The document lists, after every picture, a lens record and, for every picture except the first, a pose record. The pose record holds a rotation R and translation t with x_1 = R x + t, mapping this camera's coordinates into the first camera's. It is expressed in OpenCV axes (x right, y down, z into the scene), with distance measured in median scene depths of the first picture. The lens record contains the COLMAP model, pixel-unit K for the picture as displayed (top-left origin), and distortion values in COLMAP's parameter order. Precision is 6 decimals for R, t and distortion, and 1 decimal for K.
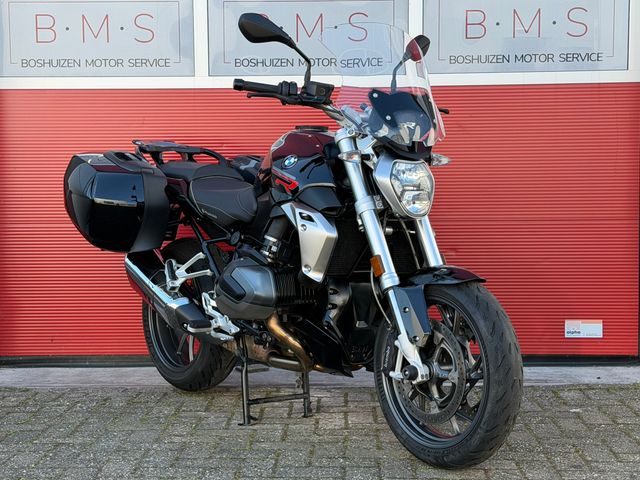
lens RADIAL K [[1178.6, 0, 318.1], [0, 1178.6, 241.4], [0, 0, 1]] dist [0.145797, 0.000000]
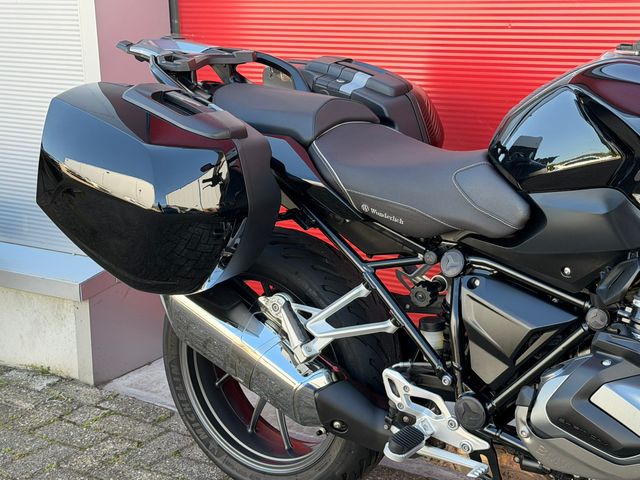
lens RADIAL K [[1178.6, 0, 318.0], [0, 1178.6, 243.4], [0, 0, 1]] dist [0.145797, 0.000000]
pose [[0.950052, -0.114172, 0.290459, -0.269805], [0.053596, 0.976542, 0.208548, -0.119539], [-0.307456, -0.182564, 0.933885, 0.542436]]
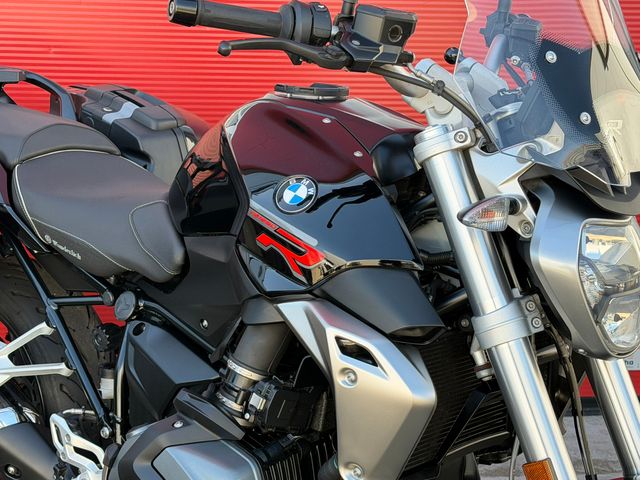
lens RADIAL K [[1178.6, 0, 314.7], [0, 1178.6, 244.8], [0, 0, 1]] dist [0.145797, 0.000000]
pose [[0.979560, -0.012671, 0.200753, -0.089991], [-0.020540, 0.986497, 0.162487, -0.104990], [-0.200101, -0.163289, 0.966073, 0.529161]]
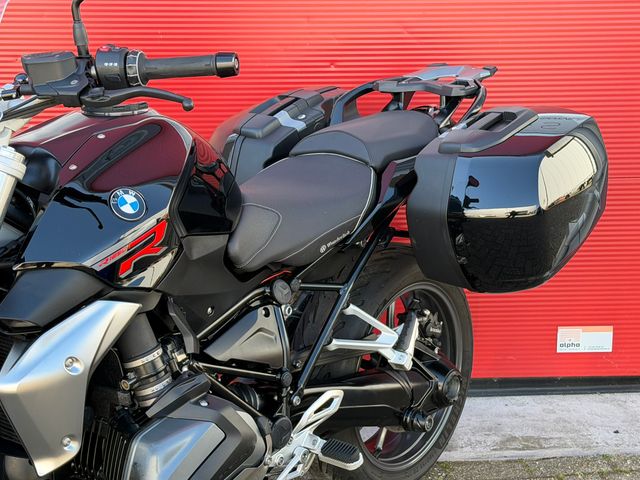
lens RADIAL K [[1178.6, 0, 313.0], [0, 1178.6, 244.0], [0, 0, 1]] dist [0.145797, 0.000000]
pose [[0.994183, -0.019391, 0.105942, 0.003413], [-0.000390, 0.983004, 0.183586, -0.124649], [-0.107701, -0.182559, 0.977278, 0.463844]]
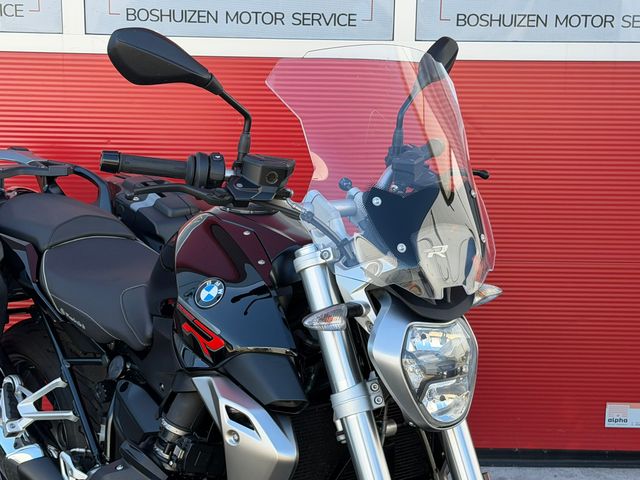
lens RADIAL K [[1178.6, 0, 322.1], [0, 1178.6, 245.4], [0, 0, 1]] dist [0.145797, 0.000000]
pose [[0.997581, 0.010972, 0.068636, -0.008704], [-0.020693, 0.989567, 0.142578, -0.149472], [-0.066356, -0.143654, 0.987401, 0.413788]]
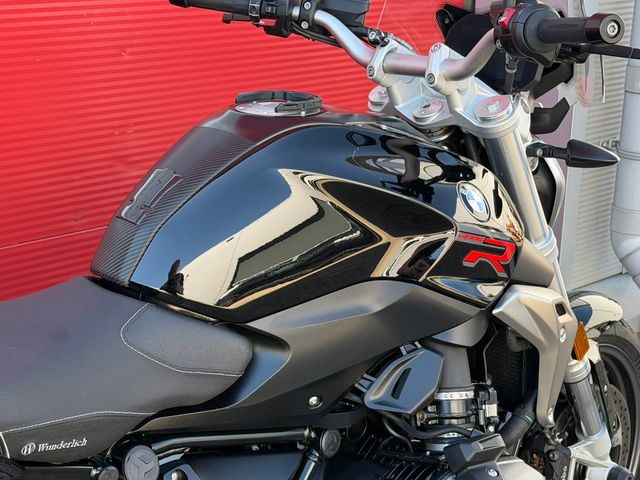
lens RADIAL K [[1178.6, 0, 318.3], [0, 1178.6, 238.4], [0, 0, 1]] dist [0.145797, 0.000000]
pose [[-0.098404, -0.299142, 0.949121, -0.367138], [0.026223, 0.952639, 0.302970, -0.161528], [-0.994801, 0.054702, -0.085899, 0.970812]]
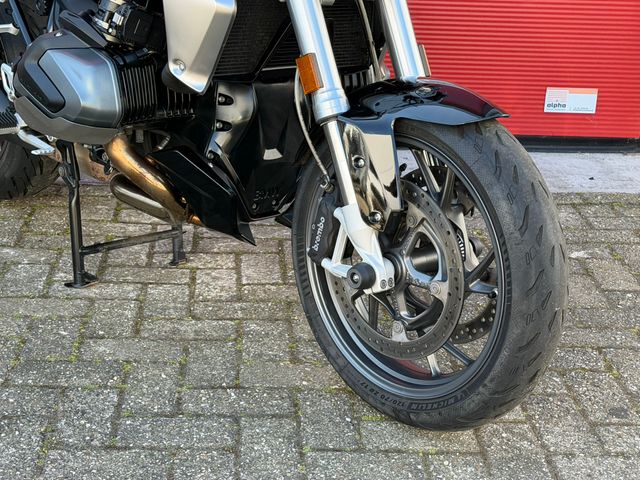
lens RADIAL K [[1178.6, 0, 326.7], [0, 1178.6, 241.5], [0, 0, 1]] dist [0.145797, 0.000000]
pose [[0.993529, 0.016400, 0.112392, -0.001088], [-0.047777, 0.958065, 0.282539, -0.049404], [-0.103046, -0.286080, 0.952649, 0.384282]]
